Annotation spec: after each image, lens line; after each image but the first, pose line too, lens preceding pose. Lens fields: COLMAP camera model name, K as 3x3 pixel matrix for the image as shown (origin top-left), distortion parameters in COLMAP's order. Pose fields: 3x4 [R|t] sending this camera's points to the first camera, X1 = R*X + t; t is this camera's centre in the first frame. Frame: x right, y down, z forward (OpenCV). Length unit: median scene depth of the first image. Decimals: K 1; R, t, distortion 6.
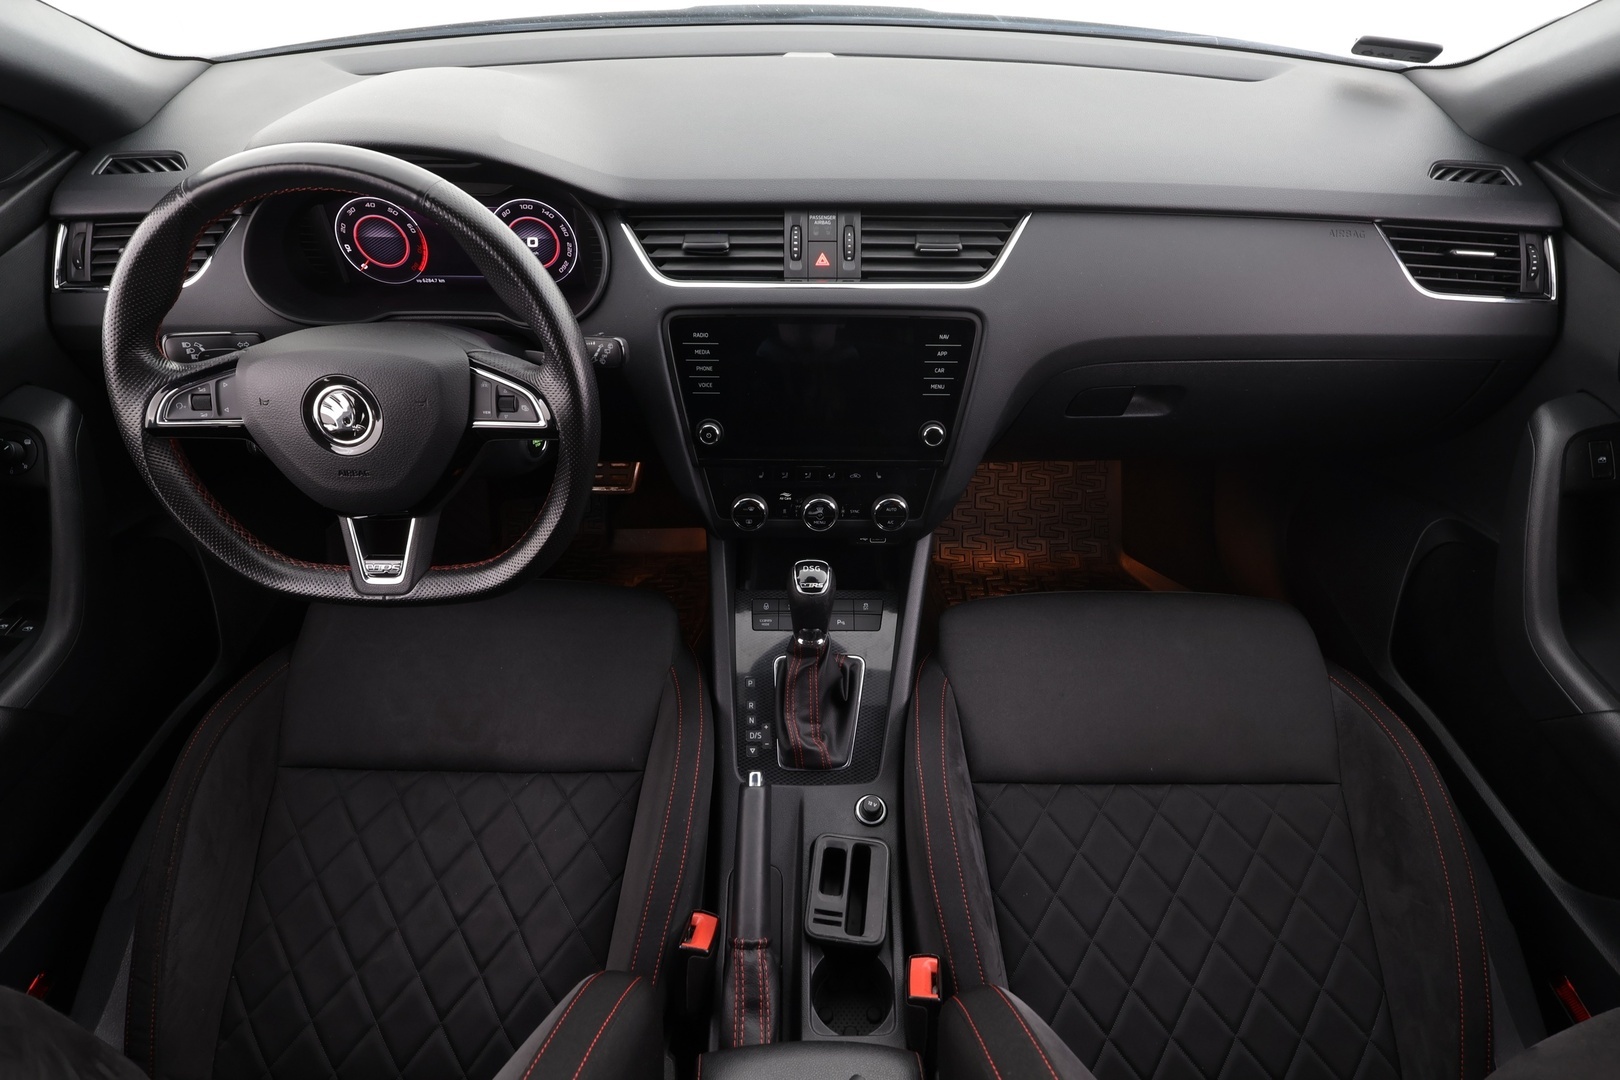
lens RADIAL K [[871.5, 0, 806.7], [0, 871.5, 544.2], [0, 0, 1]] dist [0.001088, -0.000955]
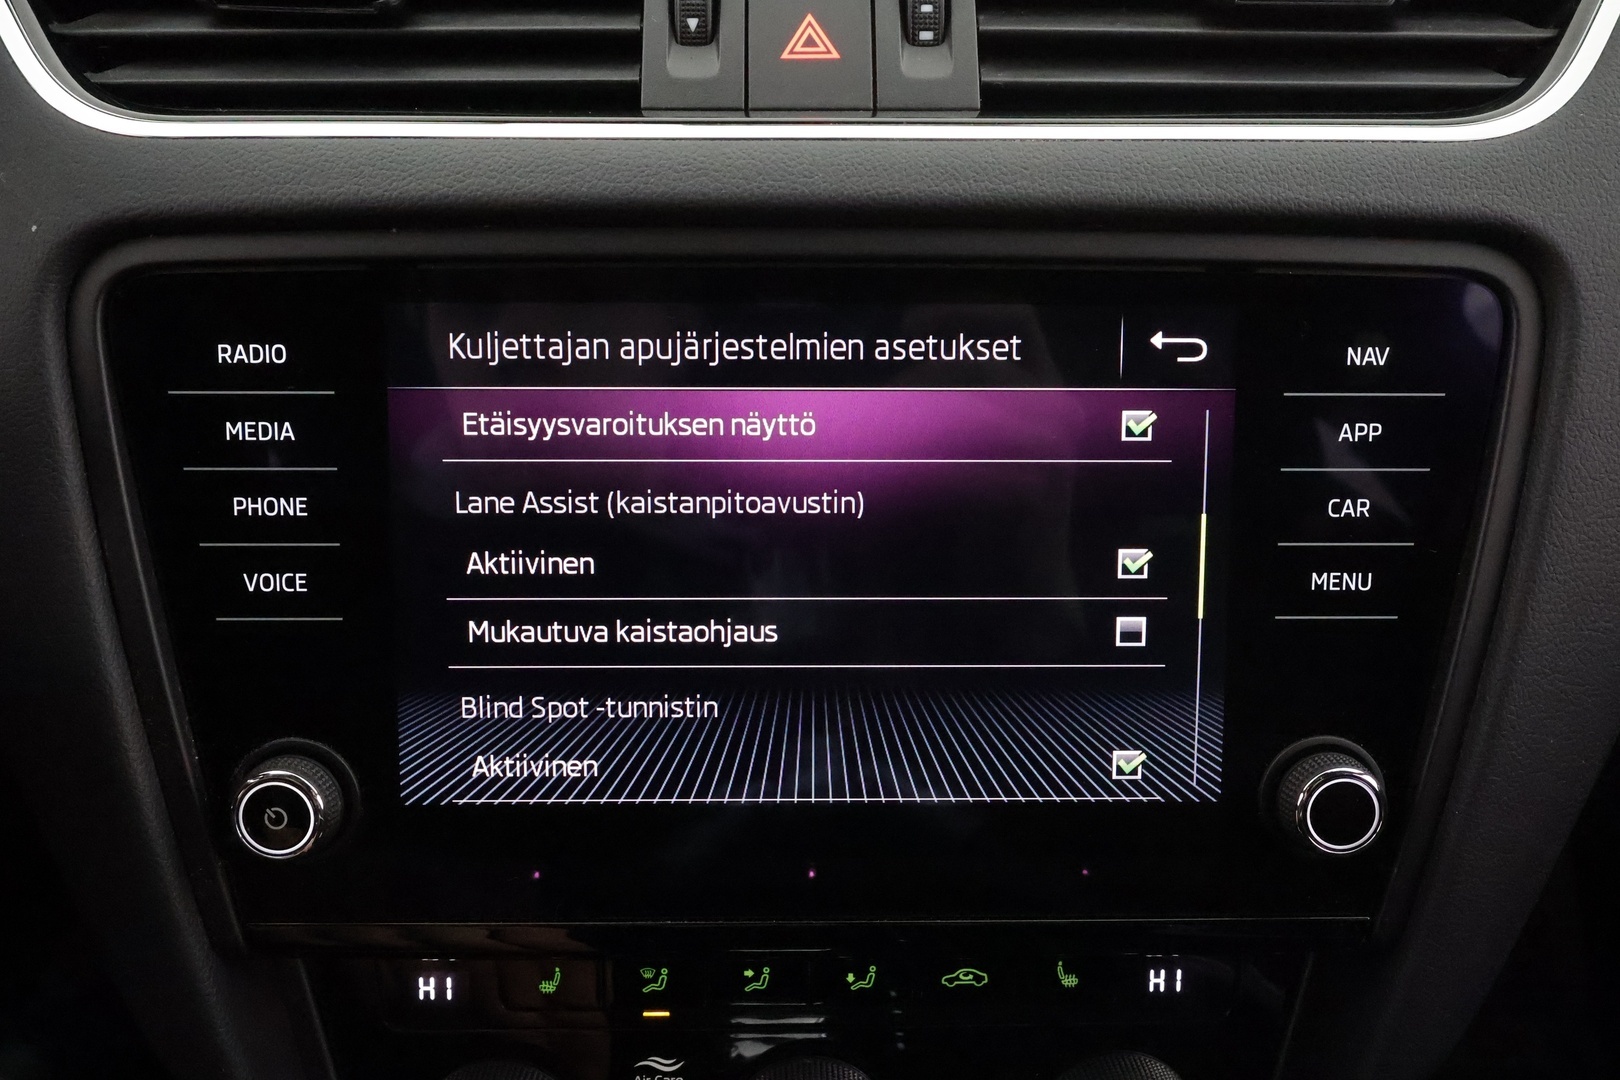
lens RADIAL K [[1321.4, 0, 812.5], [0, 1321.4, 539.6], [0, 0, 1]] dist [0.008337, 0.005082]
pose [[0.999760, -0.006676, 0.020854, 0.010550], [0.011888, 0.965299, -0.260875, -0.107688], [-0.018389, 0.261061, 0.965147, 0.691283]]
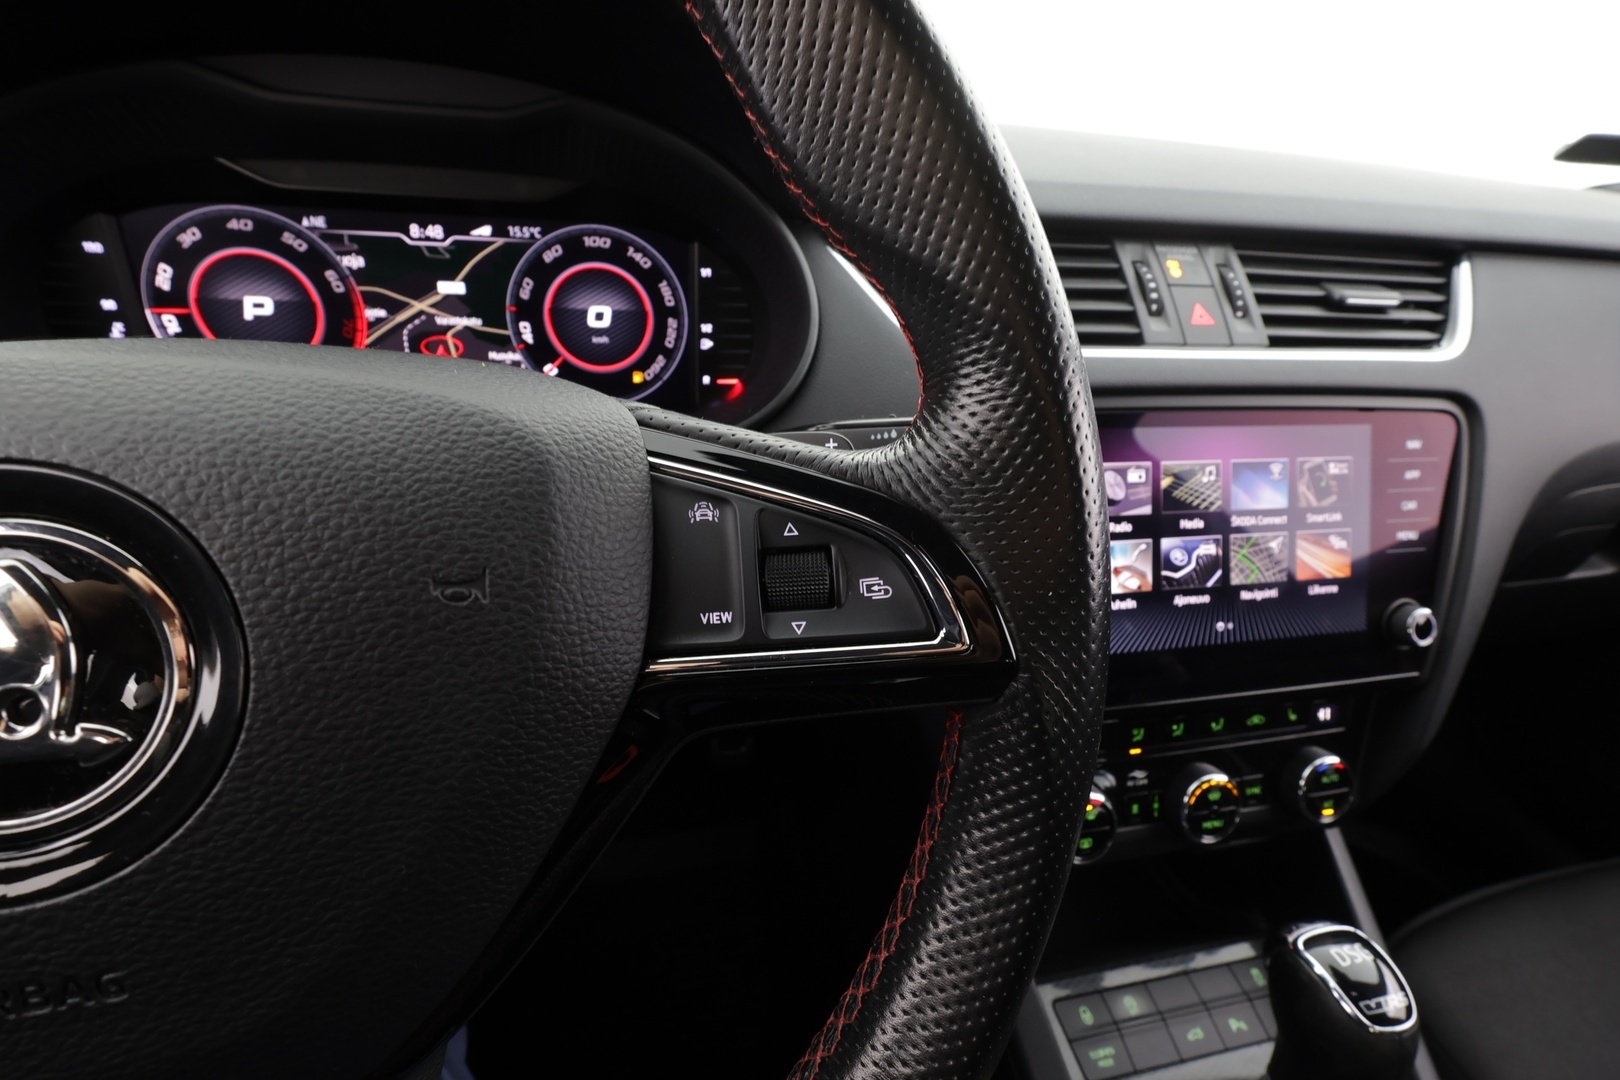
lens RADIAL K [[751.0, 0, 809.3], [0, 751.0, 538.9], [0, 0, 1]] dist [-0.004368, -0.000580]
pose [[0.971339, -0.052424, 0.231844, -0.325531], [0.121239, 0.948230, -0.293533, -0.089024], [-0.204453, 0.313228, 0.927409, 0.657638]]
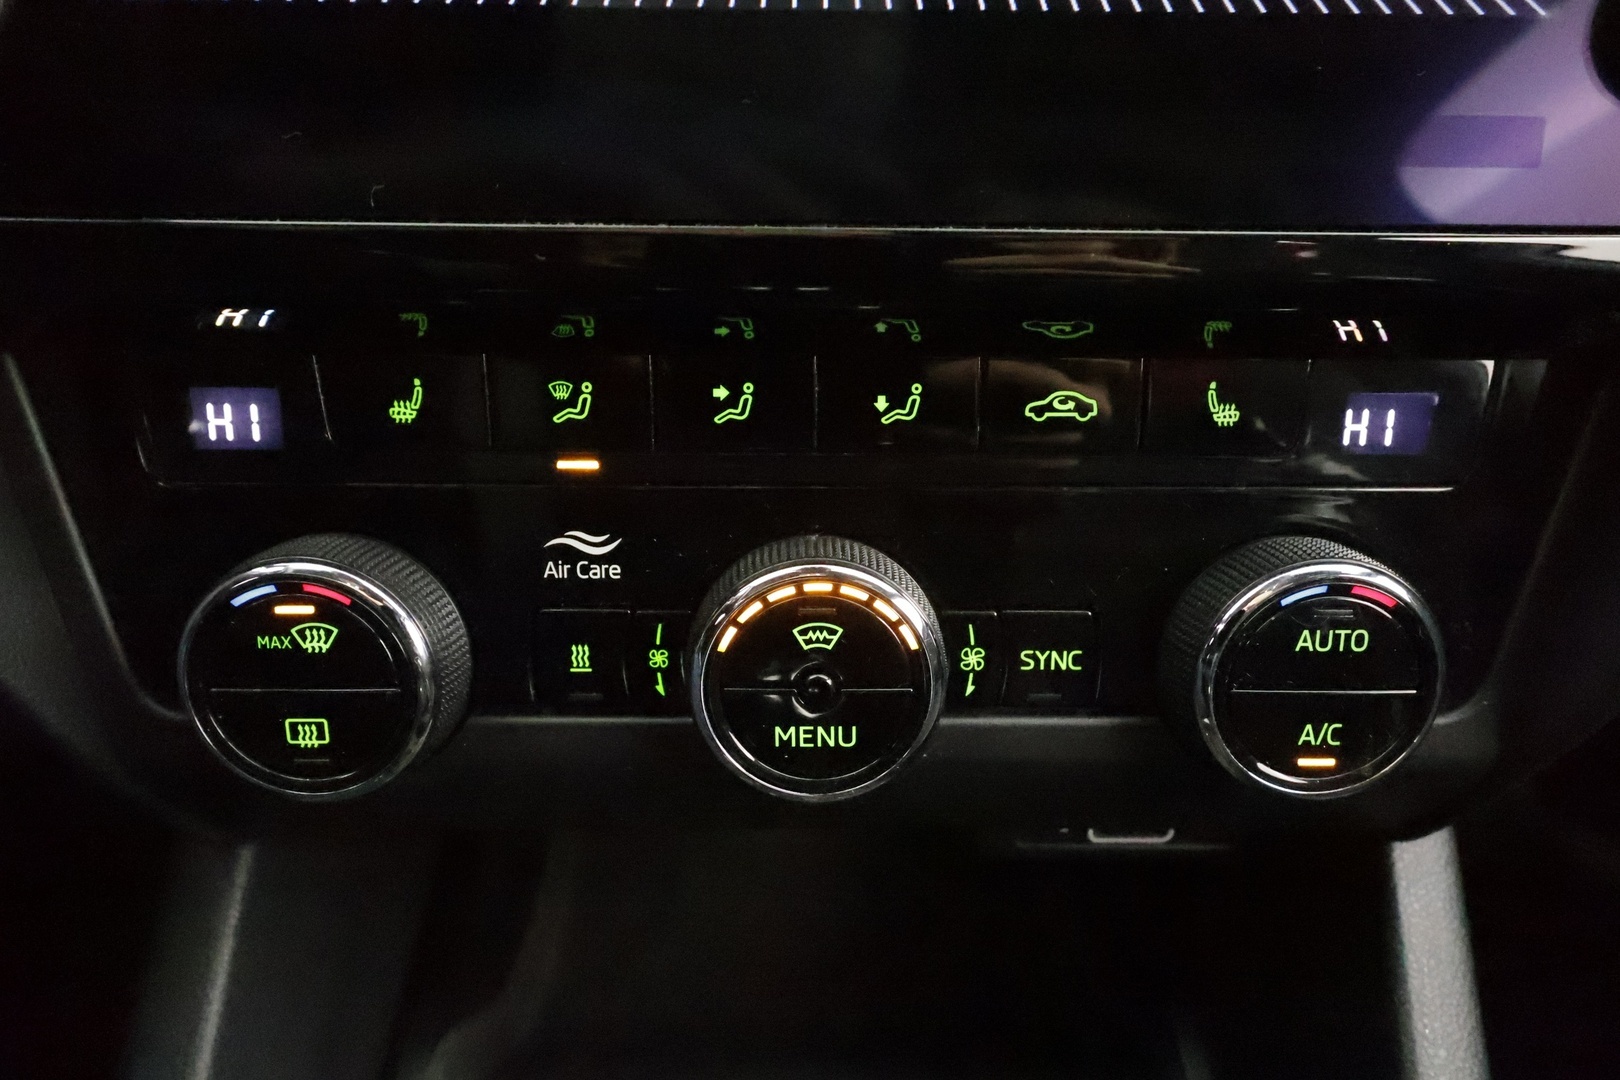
lens RADIAL K [[1024.5, 0, 817.6], [0, 1024.5, 549.0], [0, 0, 1]] dist [0.009492, -0.008483]
pose [[0.999908, -0.000017, 0.013559, 0.014369], [0.002746, 0.979536, -0.201251, -0.023189], [-0.013278, 0.201270, 0.979446, 0.909812]]
